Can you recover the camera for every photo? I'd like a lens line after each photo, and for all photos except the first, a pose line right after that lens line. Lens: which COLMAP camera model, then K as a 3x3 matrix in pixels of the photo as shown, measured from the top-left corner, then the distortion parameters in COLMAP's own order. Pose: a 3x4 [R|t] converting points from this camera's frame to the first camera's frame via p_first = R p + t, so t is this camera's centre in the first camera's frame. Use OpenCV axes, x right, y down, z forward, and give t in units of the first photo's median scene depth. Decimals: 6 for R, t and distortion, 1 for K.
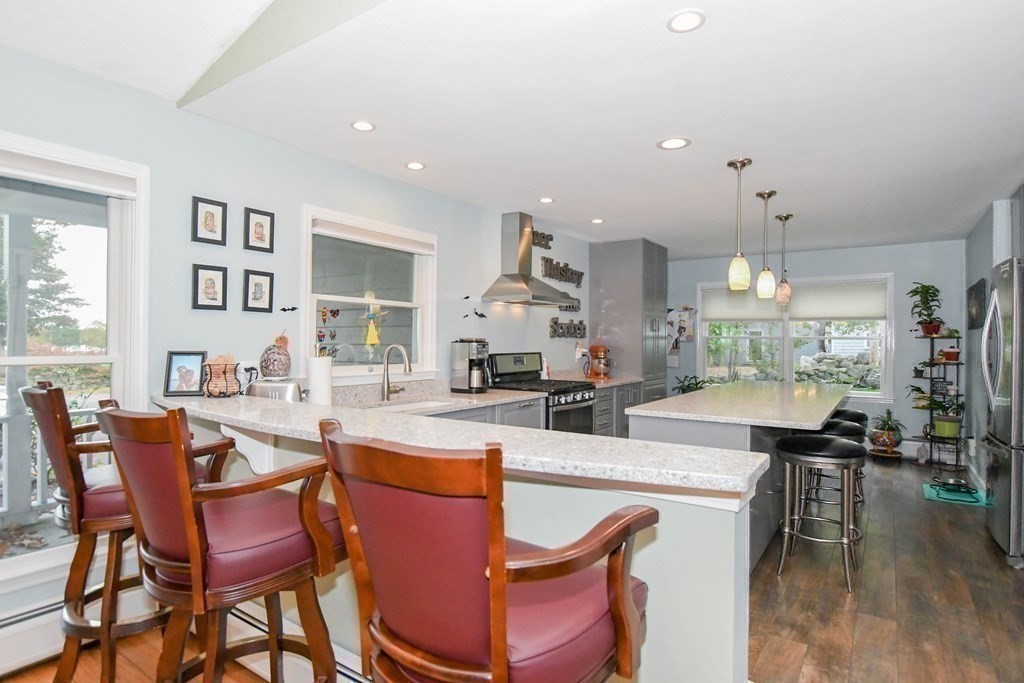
lens RADIAL K [[551.7, 0, 512.0], [0, 551.7, 341.5], [0, 0, 1]] dist [-0.000281, 0.000326]
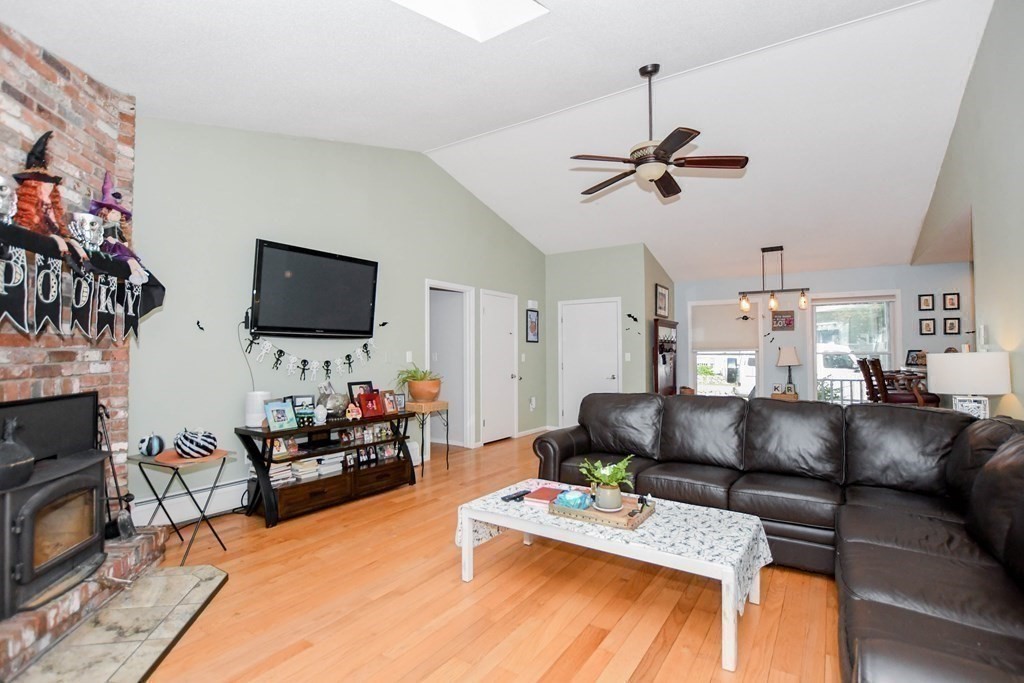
lens RADIAL K [[484.0, 0, 512.0], [0, 484.0, 341.5], [0, 0, 1]] dist [-0.001767, -0.000137]
pose [[0.029099, -0.030661, -0.999106, 1.063987], [0.004198, 0.999524, -0.030552, 0.022953], [0.999568, -0.003305, 0.029214, -0.667204]]
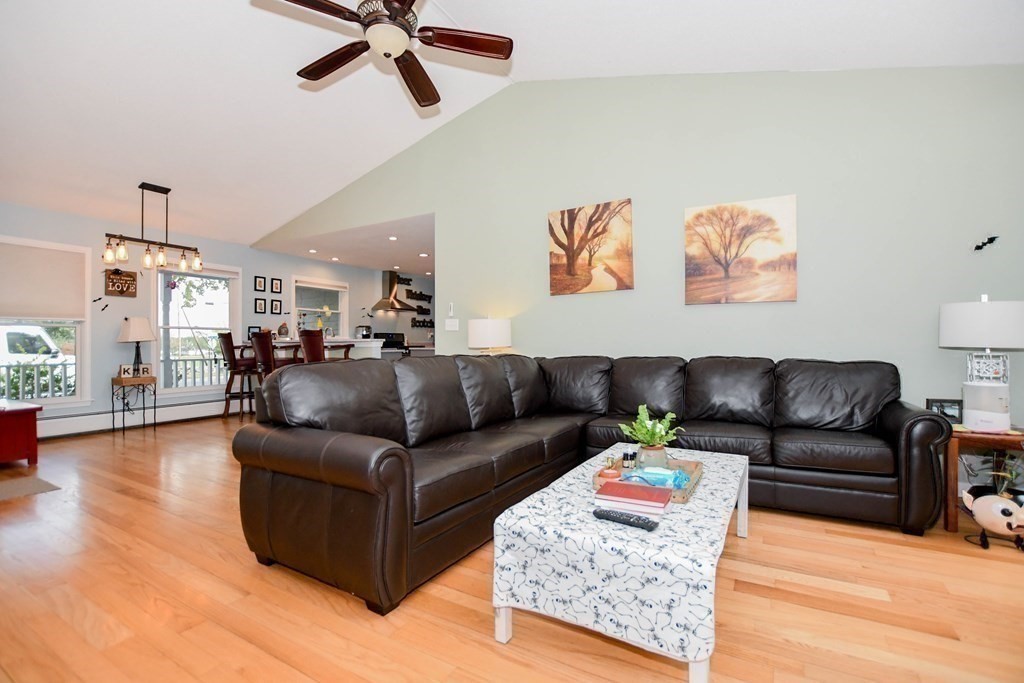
lens RADIAL K [[456.9, 0, 512.0], [0, 456.9, 341.5], [0, 0, 1]] dist [-0.022541, 0.000289]
pose [[0.994960, -0.010059, 0.099772, 0.341012], [0.010432, 0.999940, -0.003217, 0.070876], [-0.099733, 0.004242, 0.995005, -0.958951]]
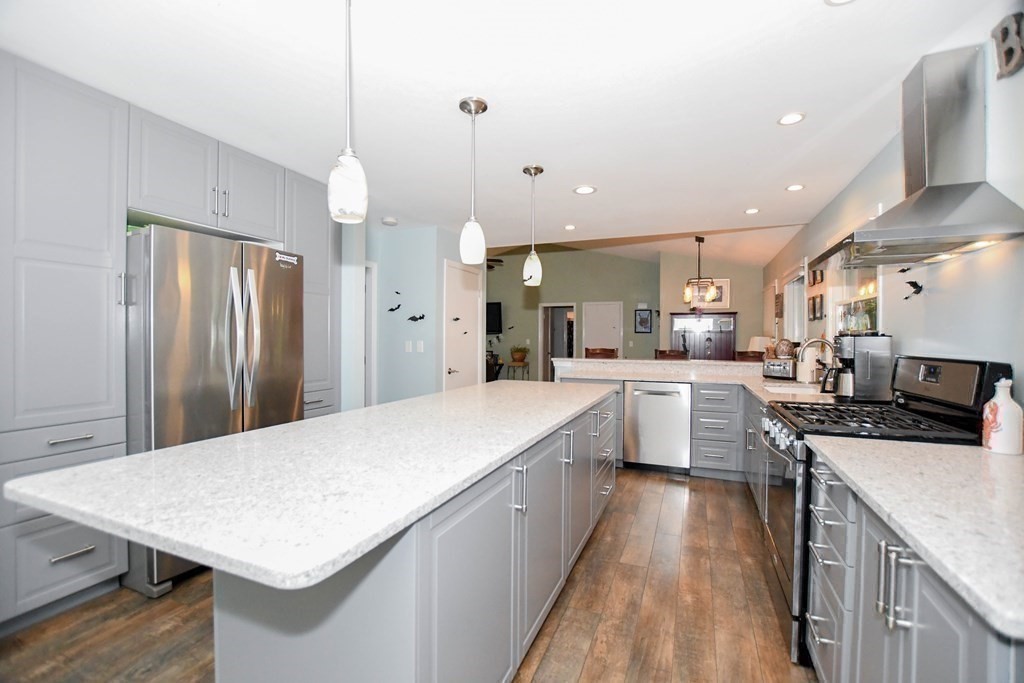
lens RADIAL K [[456.9, 0, 512.0], [0, 456.9, 341.5], [0, 0, 1]] dist [-0.022541, 0.000289]
pose [[-0.976440, -0.007964, -0.215641, 0.476056], [-0.009346, 0.999942, 0.005388, 0.009645], [0.215585, 0.007277, -0.976458, 1.388909]]
